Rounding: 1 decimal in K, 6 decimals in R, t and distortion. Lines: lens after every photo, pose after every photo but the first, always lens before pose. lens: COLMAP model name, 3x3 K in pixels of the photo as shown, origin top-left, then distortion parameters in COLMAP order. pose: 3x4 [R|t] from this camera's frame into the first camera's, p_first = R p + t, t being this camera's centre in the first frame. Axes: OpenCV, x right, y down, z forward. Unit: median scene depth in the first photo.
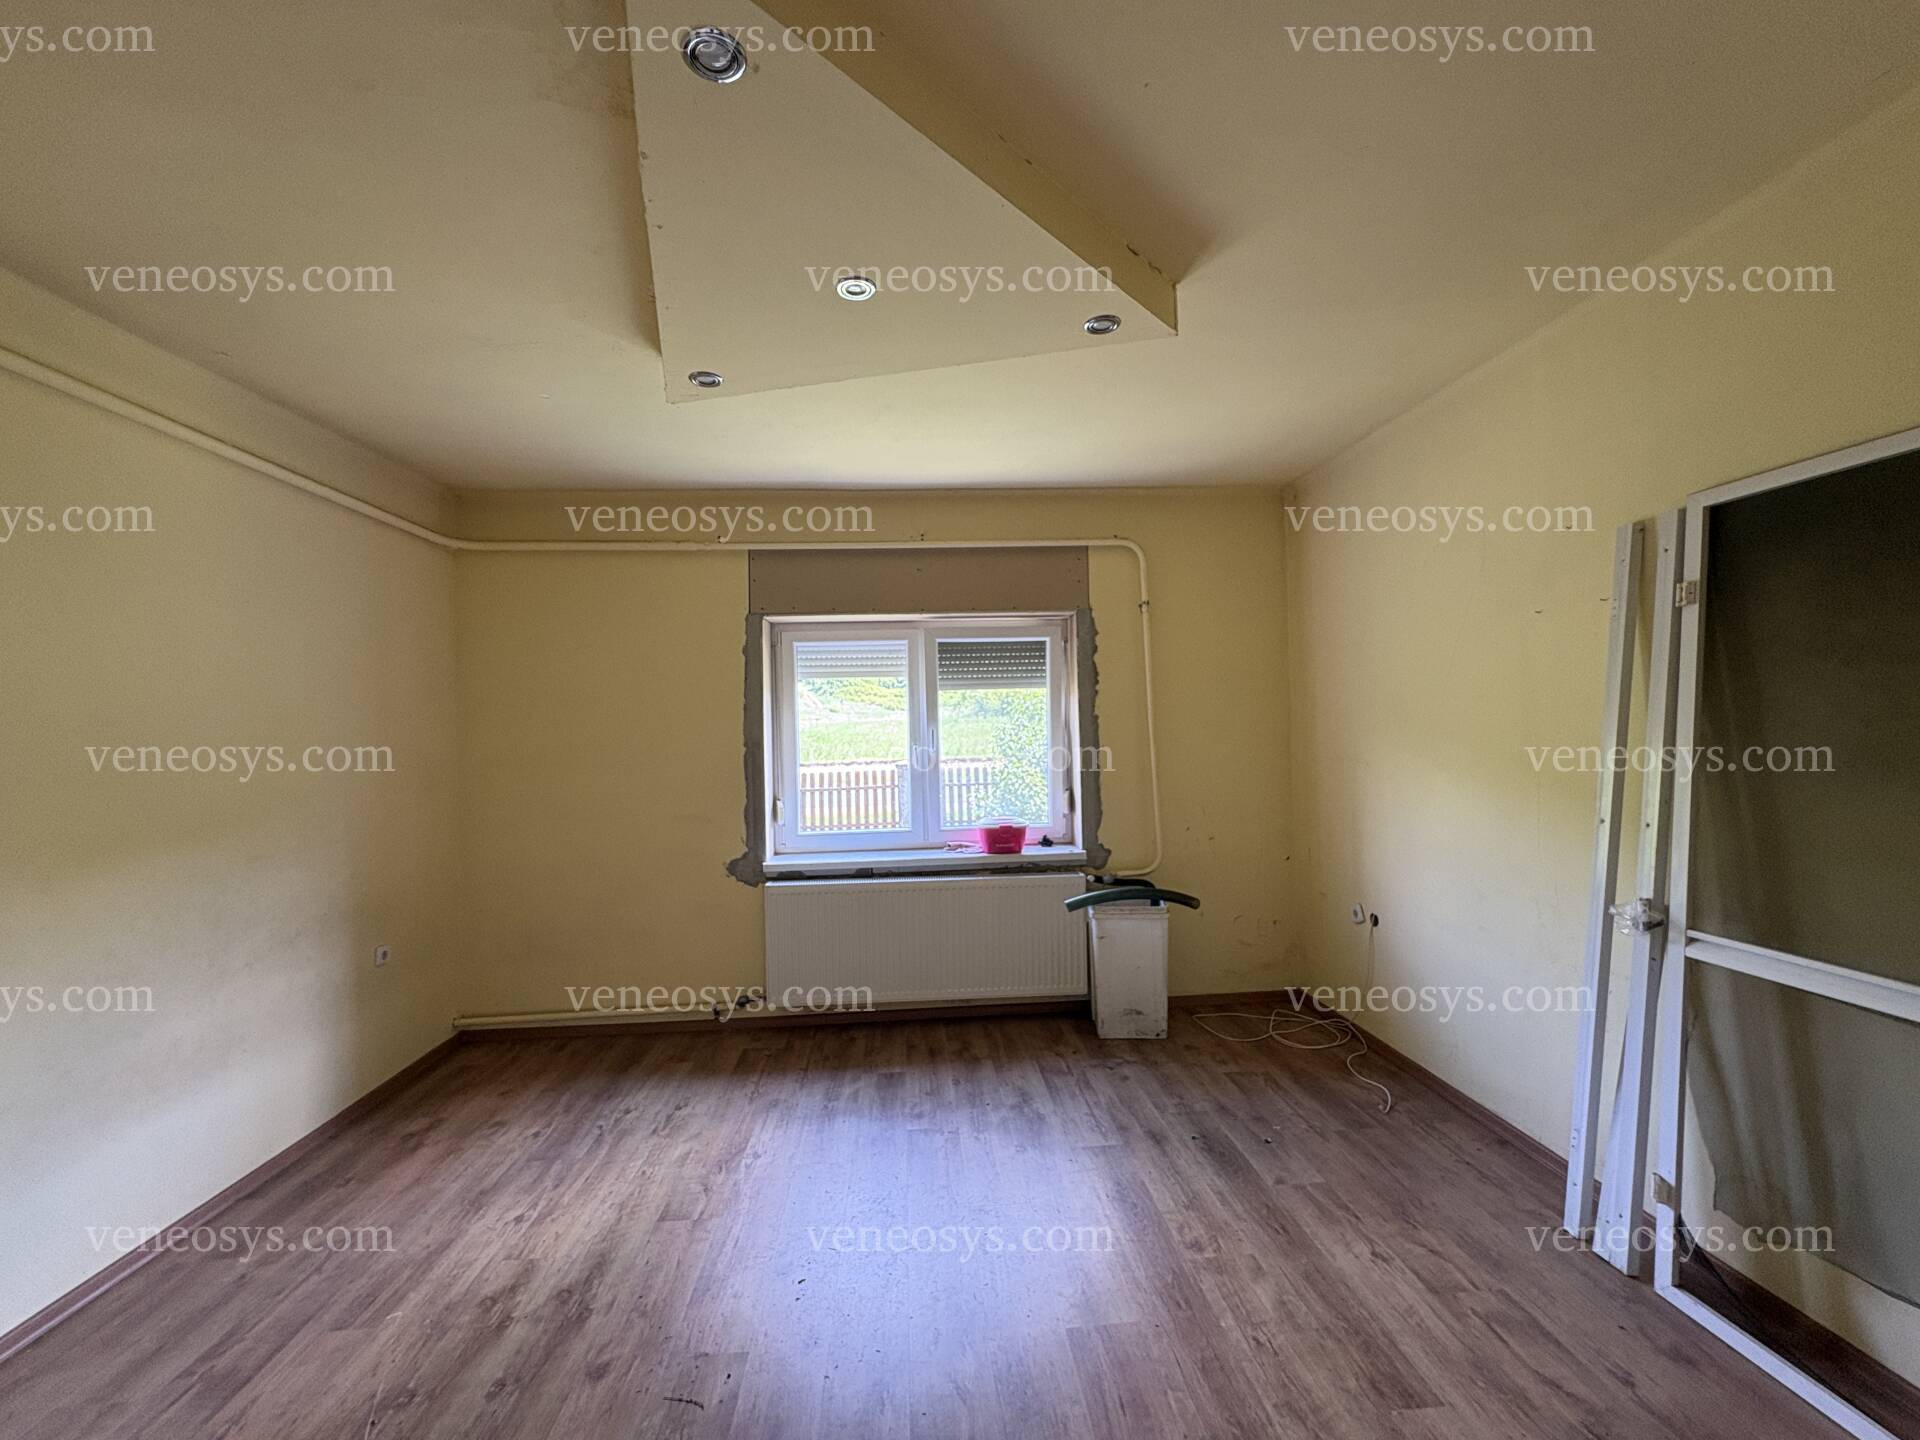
lens RADIAL K [[769.7, 0, 956.3], [0, 769.7, 727.7], [0, 0, 1]] dist [0.000844, 0.000664]
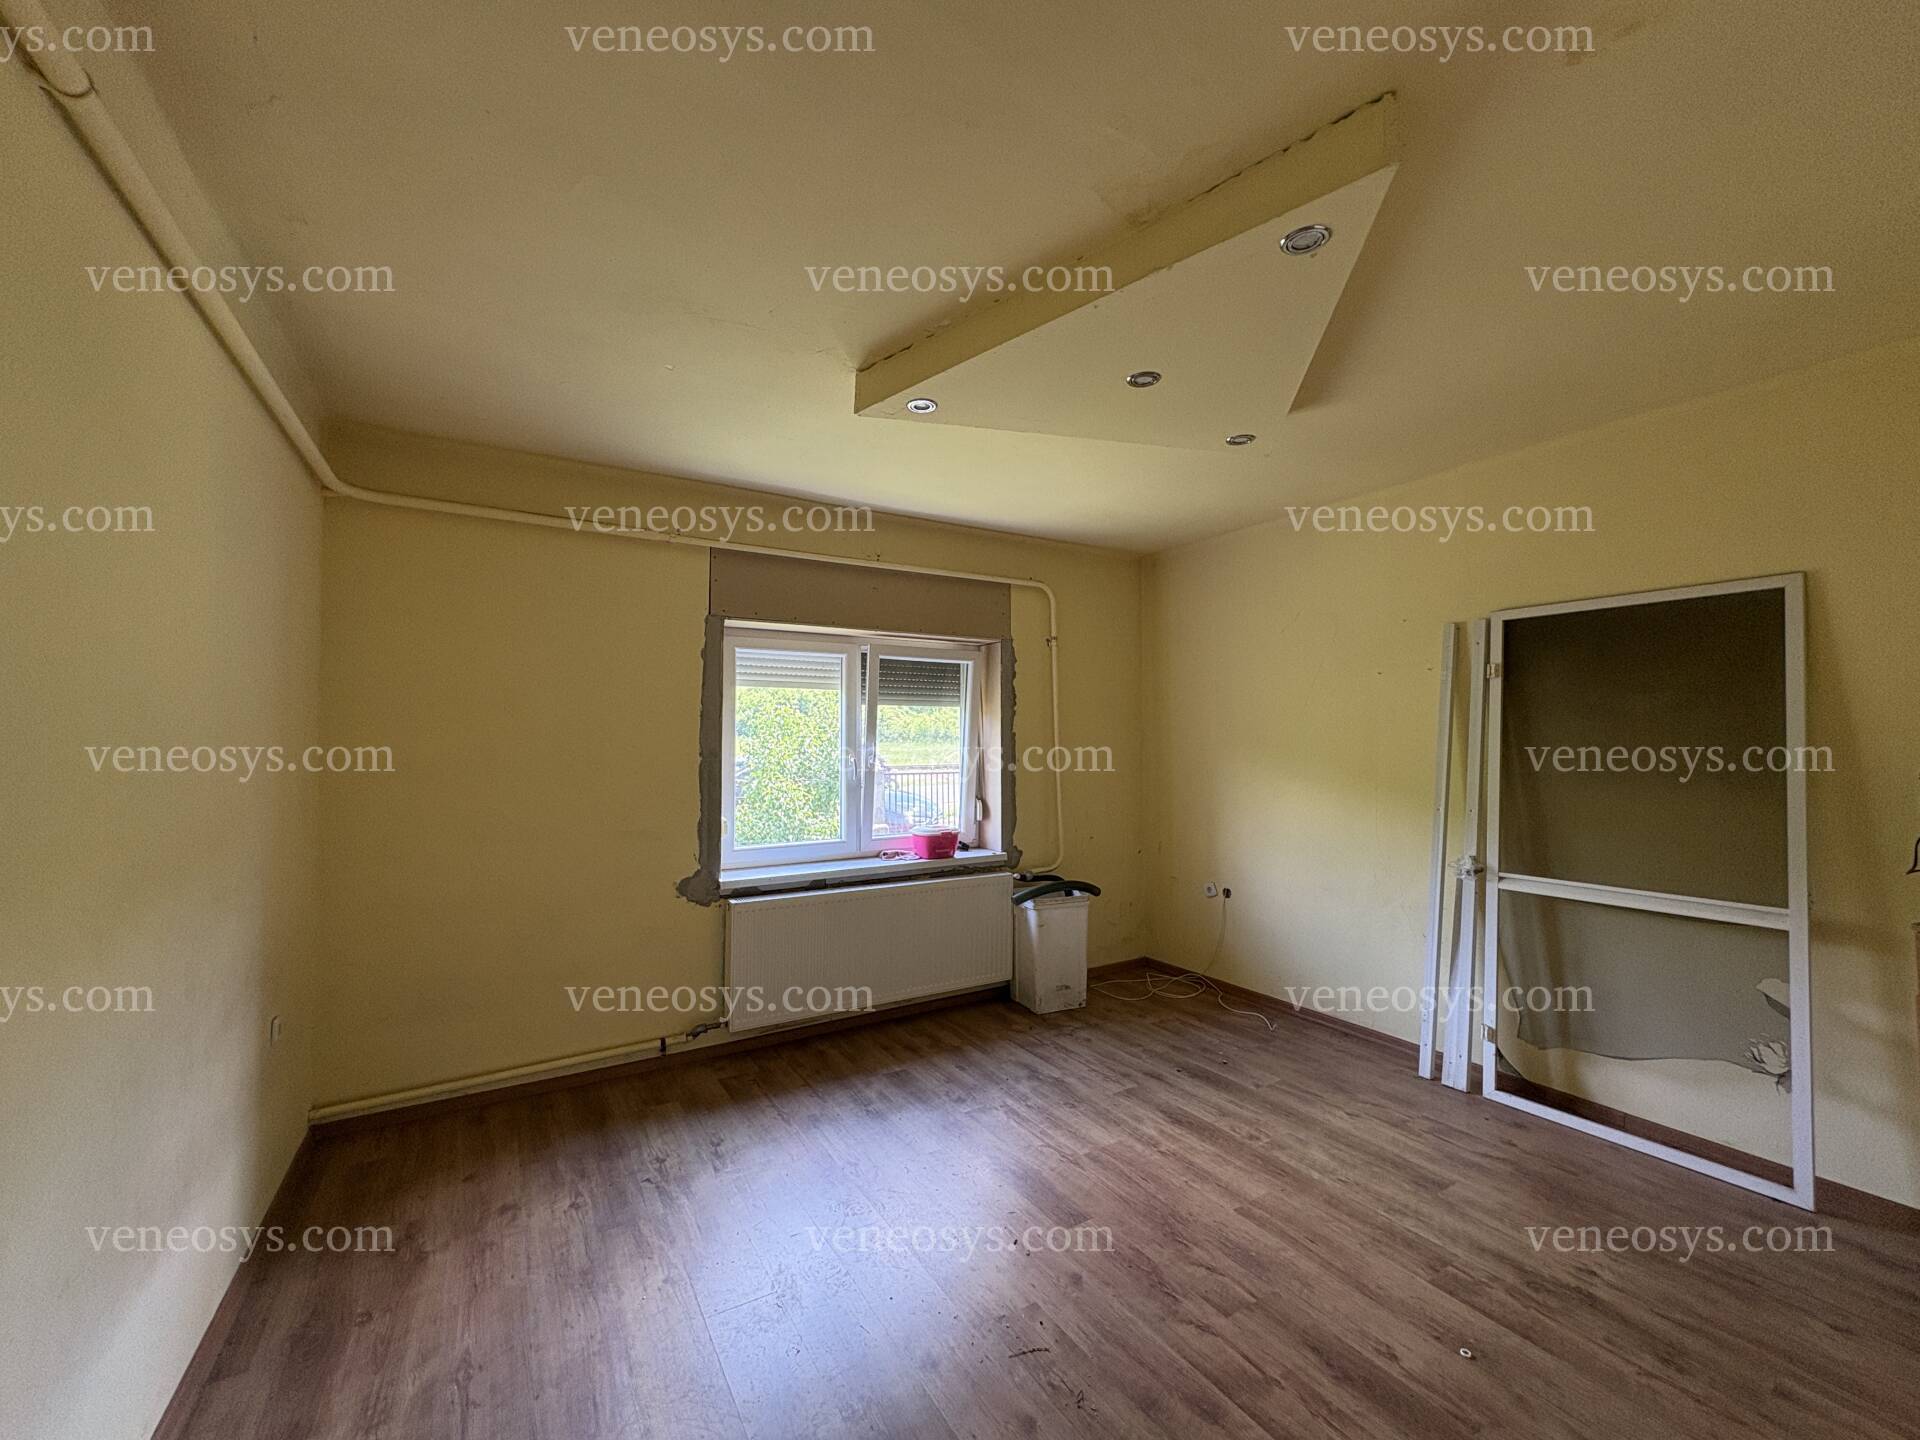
lens RADIAL K [[769.7, 0, 954.1], [0, 769.7, 728.8], [0, 0, 1]] dist [0.000844, 0.000664]
pose [[0.888142, 0.029093, 0.458647, -0.482088], [-0.019915, 0.999493, -0.024837, 0.009360], [-0.459137, 0.012925, 0.888272, 0.033033]]
